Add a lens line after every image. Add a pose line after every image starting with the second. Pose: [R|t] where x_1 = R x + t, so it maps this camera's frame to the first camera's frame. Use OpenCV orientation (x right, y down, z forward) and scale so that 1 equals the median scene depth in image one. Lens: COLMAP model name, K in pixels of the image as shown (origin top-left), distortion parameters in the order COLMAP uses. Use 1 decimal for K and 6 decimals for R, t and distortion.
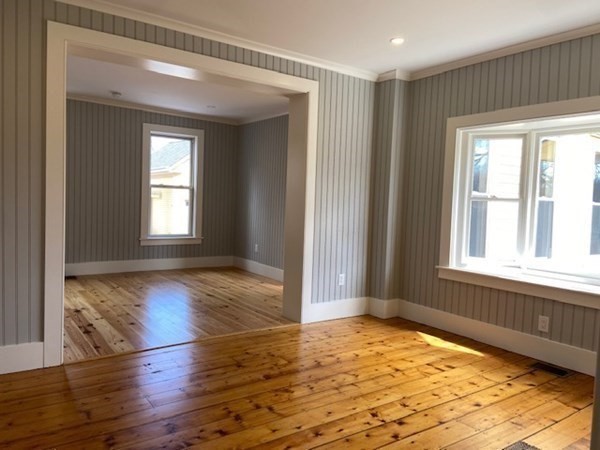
lens RADIAL K [[450.8, 0, 298.5], [0, 450.8, 225.0], [0, 0, 1]] dist [0.090611, -0.117125]
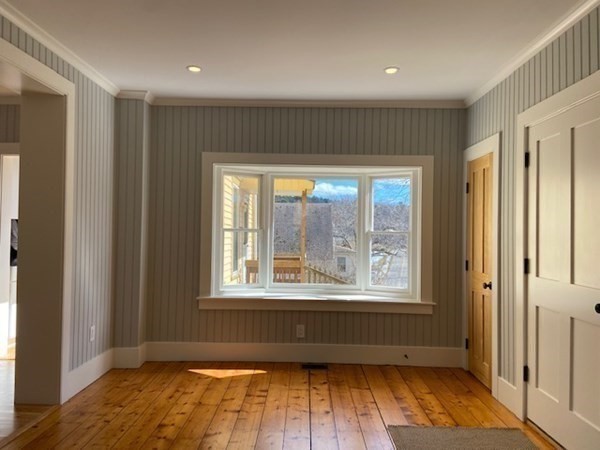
lens RADIAL K [[449.7, 0, 300.4], [0, 449.7, 224.7], [0, 0, 1]] dist [0.106823, -0.117891]
pose [[0.573535, -0.015121, 0.819041, -0.460435], [0.048870, 0.998680, -0.015784, -0.052441], [-0.817722, 0.049080, 0.573517, 0.291295]]
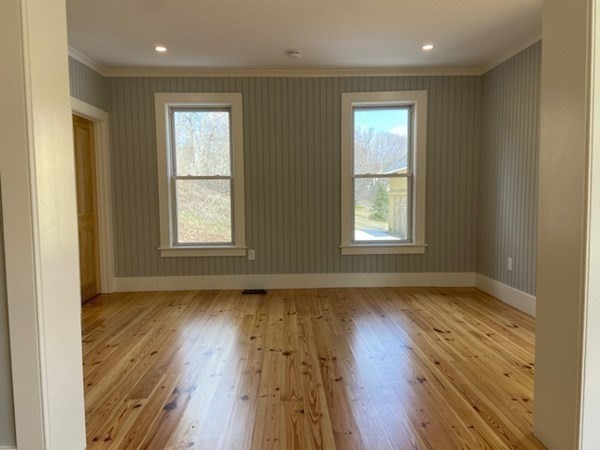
lens RADIAL K [[603.0, 0, 342.1], [0, 603.0, 226.6], [0, 0, 1]] dist [0.245025, 0.001480]
pose [[0.817164, -0.010298, -0.576313, 0.462494], [0.011268, 0.999935, -0.001891, -0.000782], [0.576295, -0.004948, 0.817227, 0.323842]]
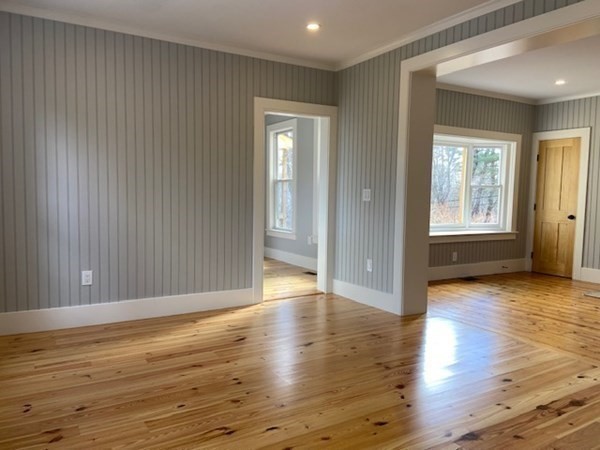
lens RADIAL K [[449.7, 0, 300.4], [0, 449.7, 224.7], [0, 0, 1]] dist [0.106823, -0.117891]
pose [[0.080487, -0.111917, 0.990453, -1.214368], [0.042293, 0.993165, 0.108786, -0.118605], [-0.995858, 0.033134, 0.084670, 1.443558]]
